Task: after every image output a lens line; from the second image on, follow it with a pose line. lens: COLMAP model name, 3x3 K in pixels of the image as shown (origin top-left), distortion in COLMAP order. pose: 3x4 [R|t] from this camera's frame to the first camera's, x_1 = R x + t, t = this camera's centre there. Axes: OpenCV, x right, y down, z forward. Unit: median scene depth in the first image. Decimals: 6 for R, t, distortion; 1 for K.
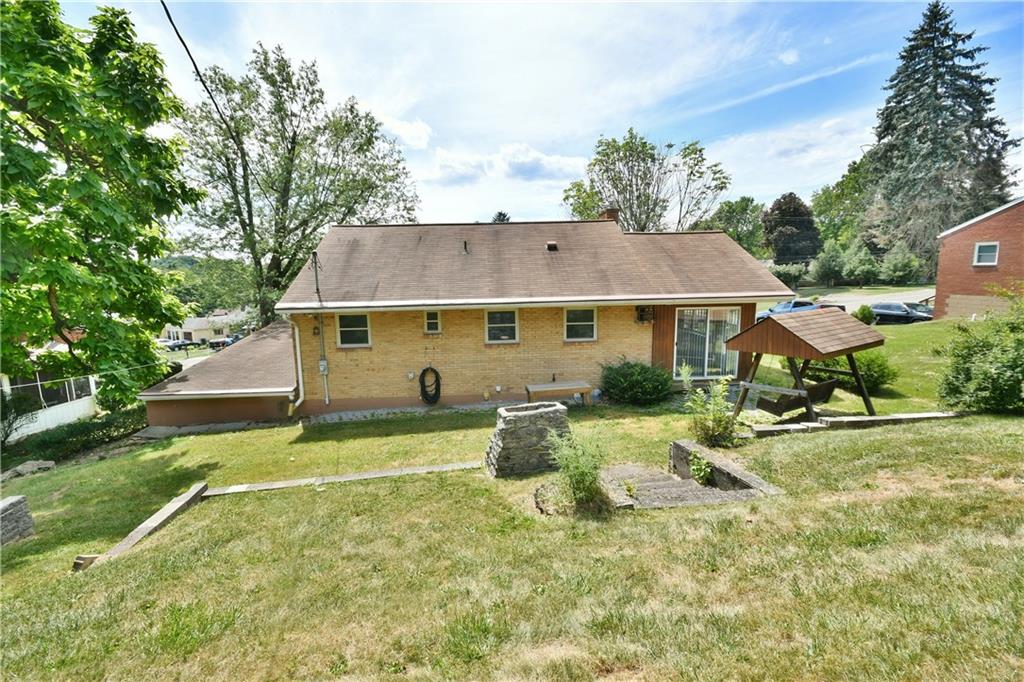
lens RADIAL K [[456.4, 0, 512.5], [0, 456.4, 339.1], [0, 0, 1]] dist [-0.012000, 0.000262]
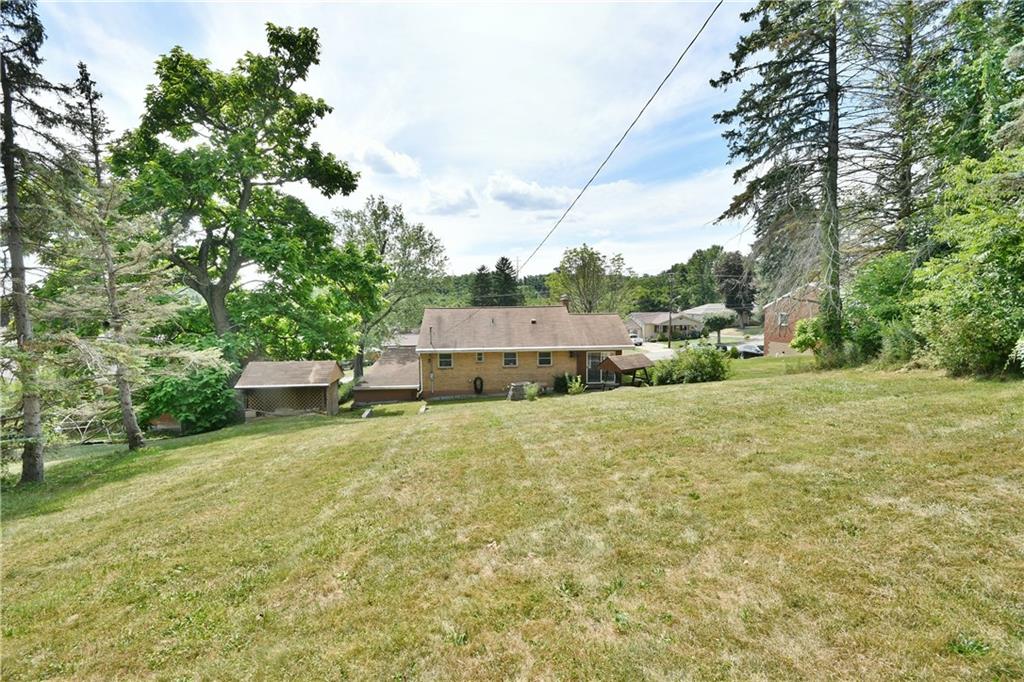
lens RADIAL K [[456.4, 0, 511.8], [0, 456.4, 345.1], [0, 0, 1]] dist [-0.012000, 0.000262]
pose [[0.999958, 0.009133, -0.000141, -0.015105], [-0.009128, 0.998722, -0.049701, 0.013701], [-0.000313, 0.049700, 0.998764, -1.272972]]
